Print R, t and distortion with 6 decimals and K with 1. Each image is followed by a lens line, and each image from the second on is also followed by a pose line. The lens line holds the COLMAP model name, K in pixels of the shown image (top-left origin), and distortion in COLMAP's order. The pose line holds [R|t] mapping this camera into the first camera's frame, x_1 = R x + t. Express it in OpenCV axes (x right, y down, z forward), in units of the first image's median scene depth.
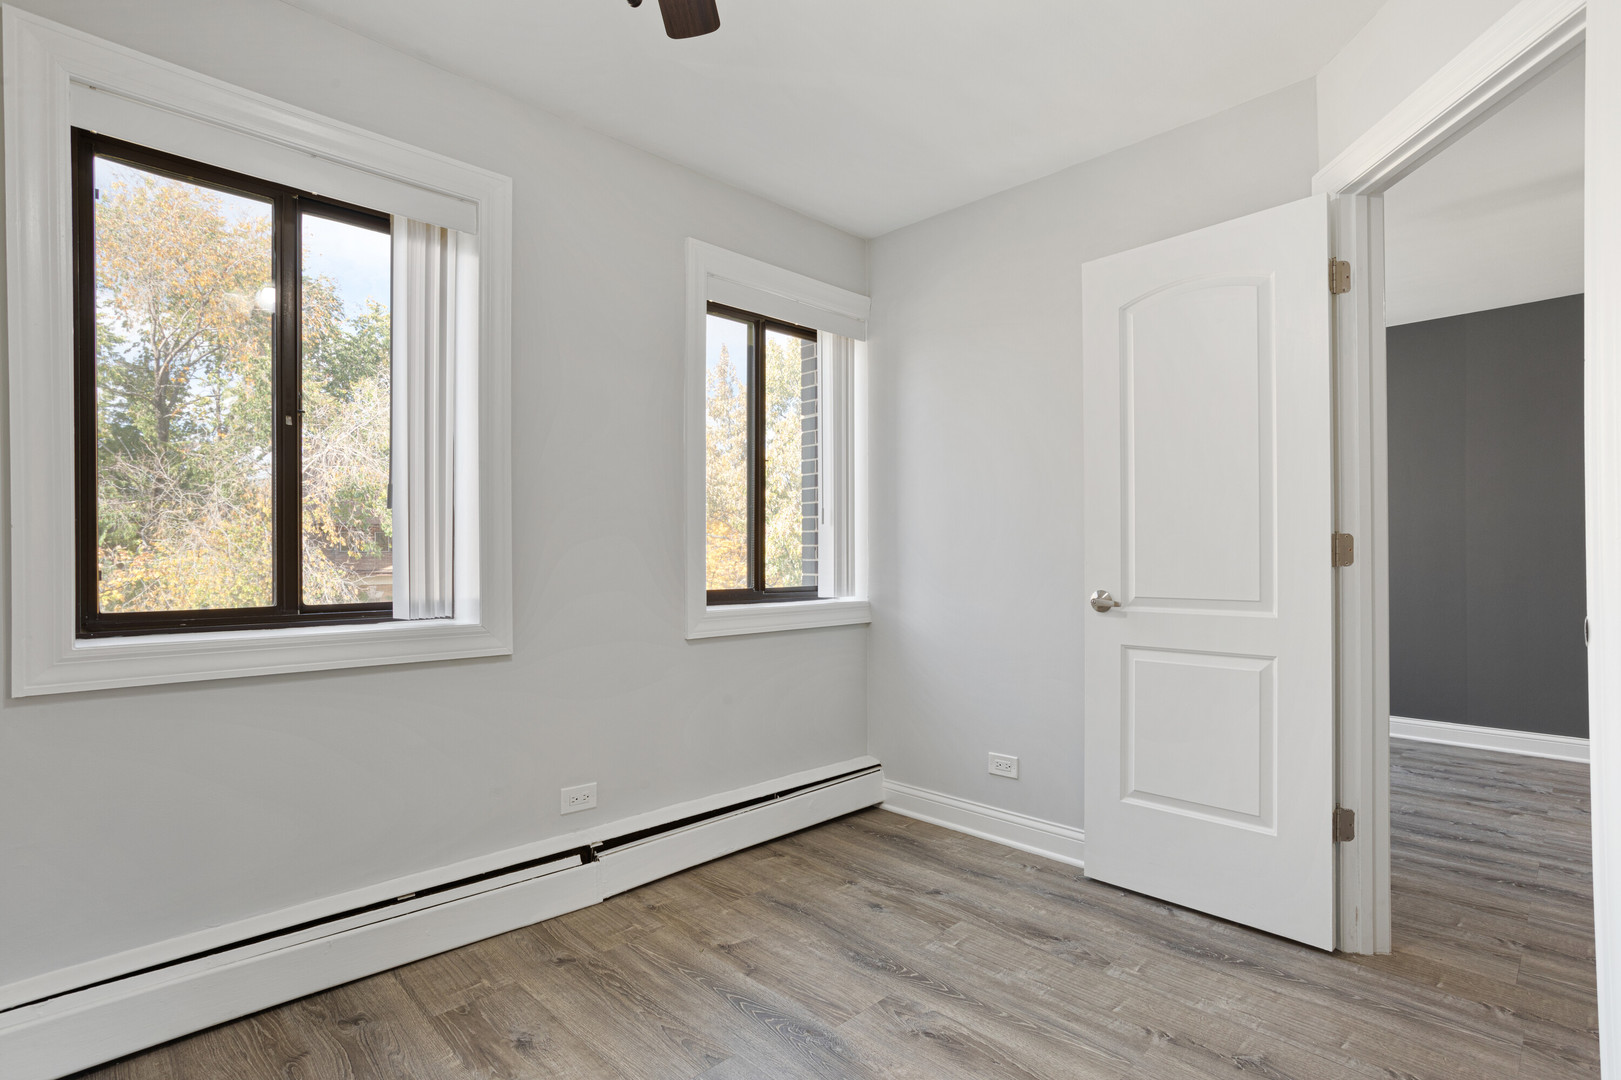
lens RADIAL K [[803.5, 0, 817.4], [0, 803.5, 551.3], [0, 0, 1]] dist [-0.046101, 0.030594]
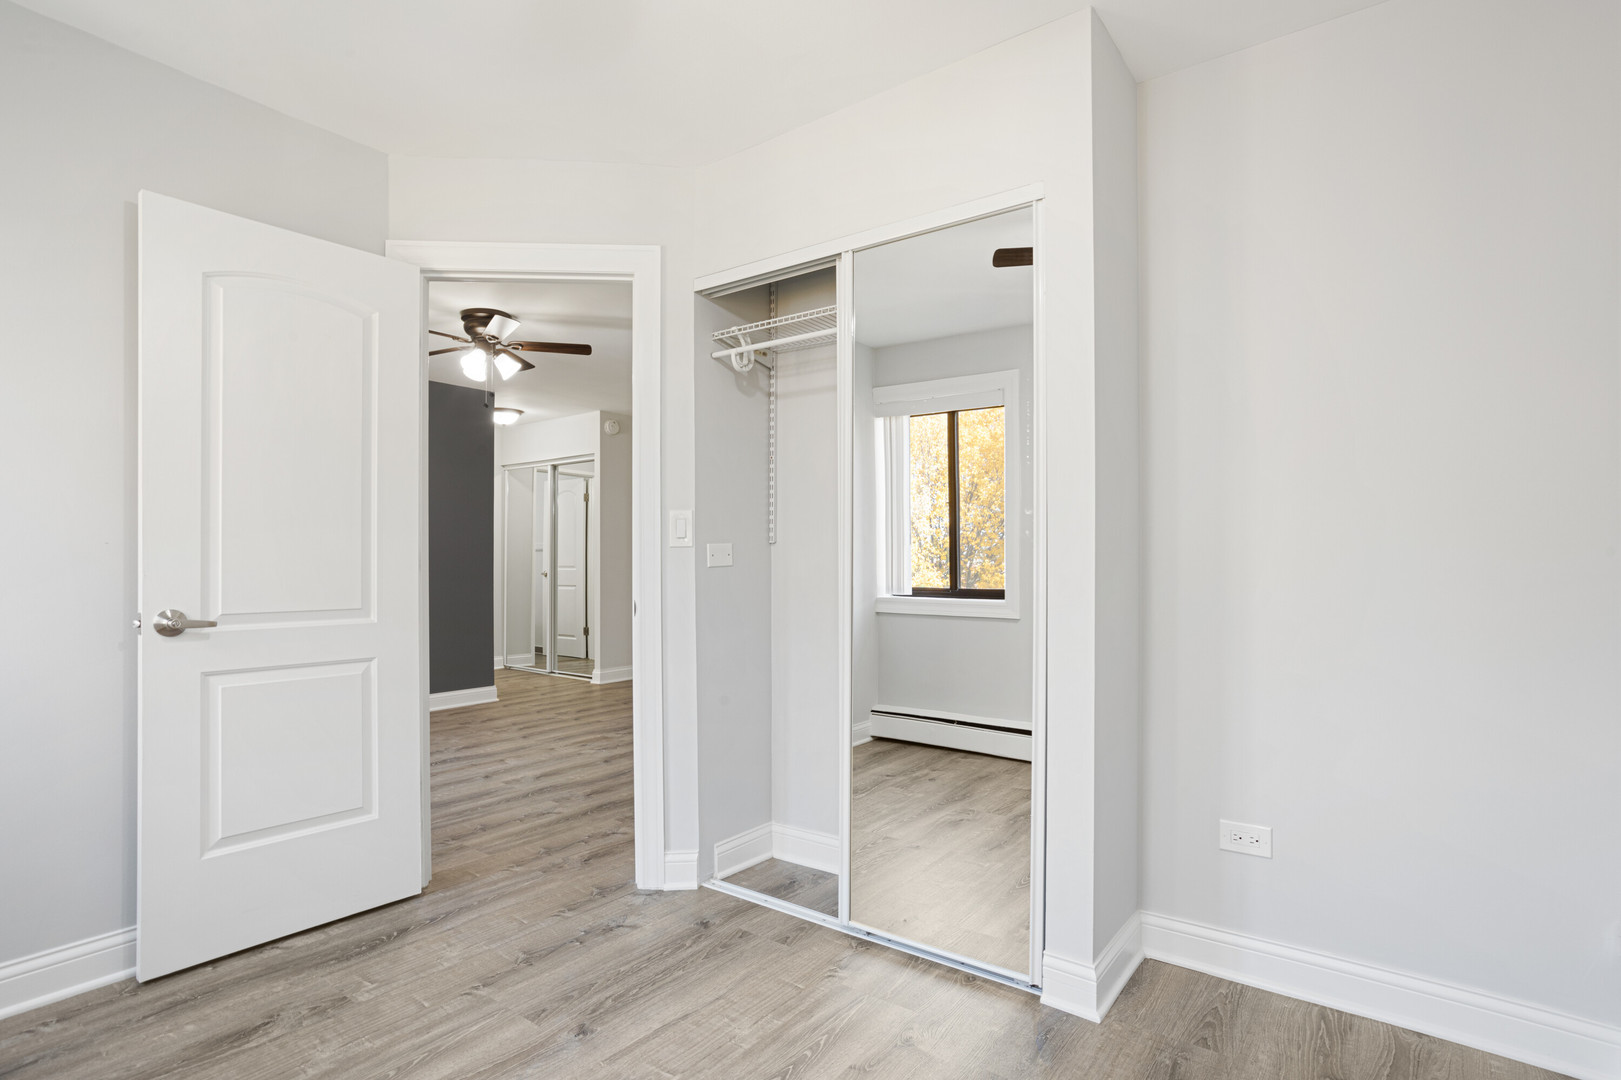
lens RADIAL K [[803.5, 0, 817.4], [0, 803.5, 551.3], [0, 0, 1]] dist [-0.046101, 0.030594]
pose [[-0.150865, 0.022300, 0.988303, -0.499560], [-0.004301, 0.999721, -0.023214, 0.005615], [-0.988545, -0.007753, -0.150727, 0.445521]]
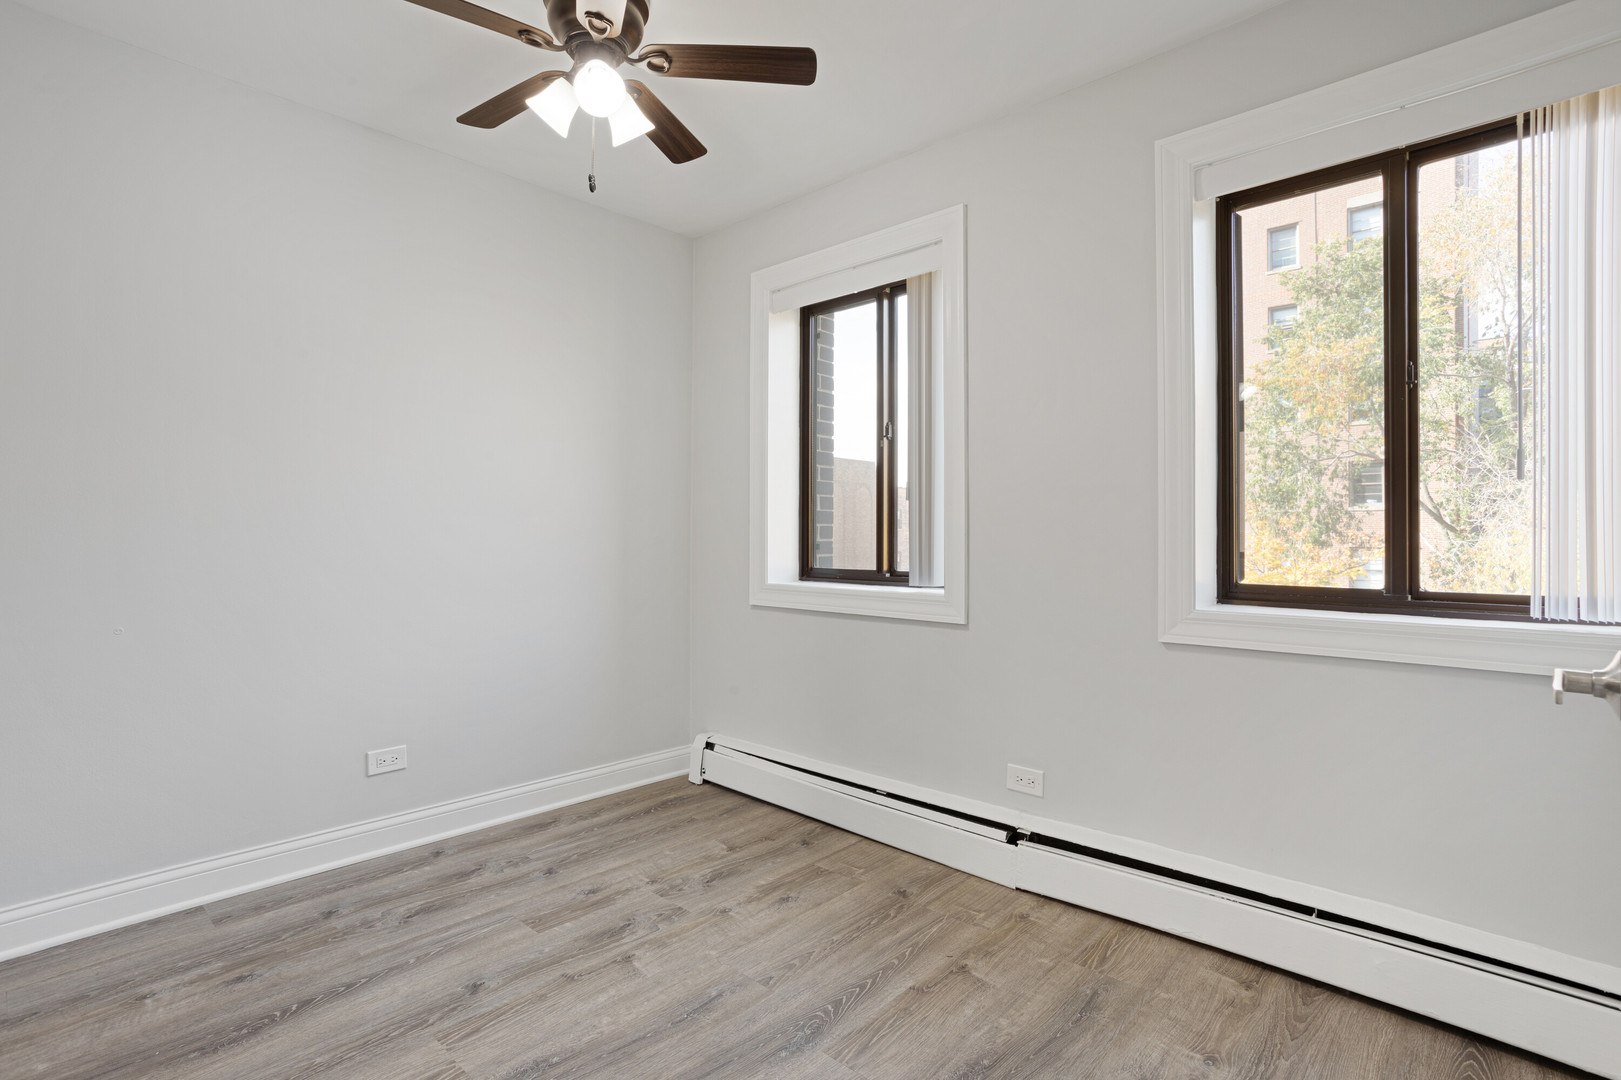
lens RADIAL K [[803.5, 0, 817.4], [0, 803.5, 551.3], [0, 0, 1]] dist [-0.046101, 0.030594]
pose [[0.029612, 0.017620, -0.999406, 0.922554], [0.002375, 0.999841, 0.017698, 0.009816], [0.999559, -0.002898, 0.029565, 0.970805]]
